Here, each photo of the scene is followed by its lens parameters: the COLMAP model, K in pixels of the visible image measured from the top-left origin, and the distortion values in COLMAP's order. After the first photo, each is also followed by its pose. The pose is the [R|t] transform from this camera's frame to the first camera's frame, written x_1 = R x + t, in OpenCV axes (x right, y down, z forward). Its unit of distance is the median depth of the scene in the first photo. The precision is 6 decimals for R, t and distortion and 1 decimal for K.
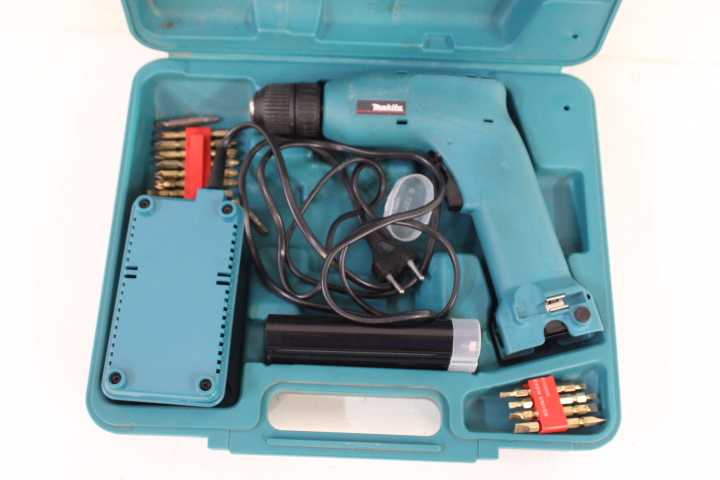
lens RADIAL K [[809.8, 0, 360.0], [0, 809.8, 240.0], [0, 0, 1]] dist [-0.126777, 0.156188]
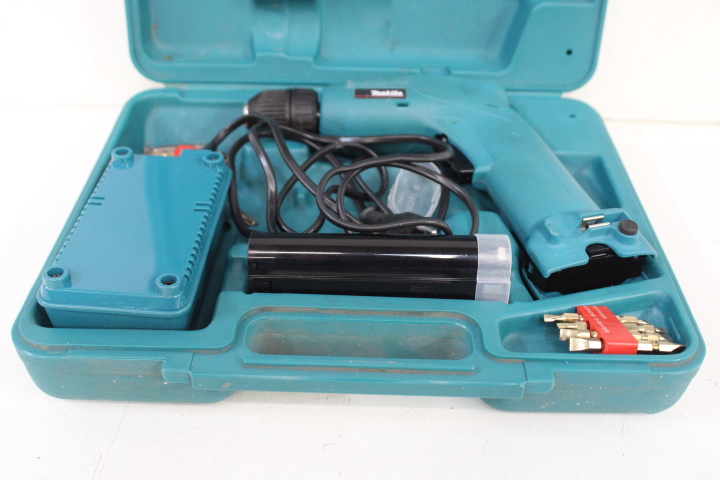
lens RADIAL K [[809.8, 0, 360.0], [0, 809.8, 240.0], [0, 0, 1]] dist [-0.126777, 0.156188]
pose [[0.999811, -0.016329, 0.010539, -0.011163], [0.019429, 0.852802, -0.521873, 0.488489], [-0.000466, 0.521979, 0.852958, 0.268684]]
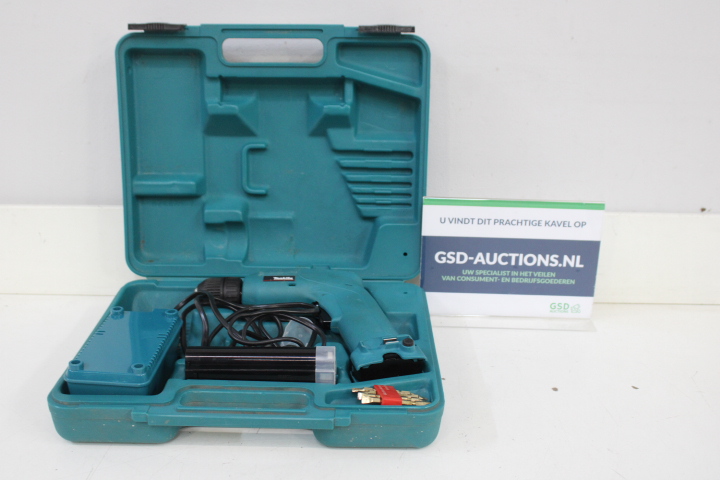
lens RADIAL K [[809.8, 0, 360.0], [0, 809.8, 240.0], [0, 0, 1]] dist [-0.126777, 0.156188]
pose [[0.999451, -0.023366, 0.023468, 0.147289], [0.033048, 0.657936, -0.752348, 0.964313], [0.002139, 0.752711, 0.658348, -0.081153]]
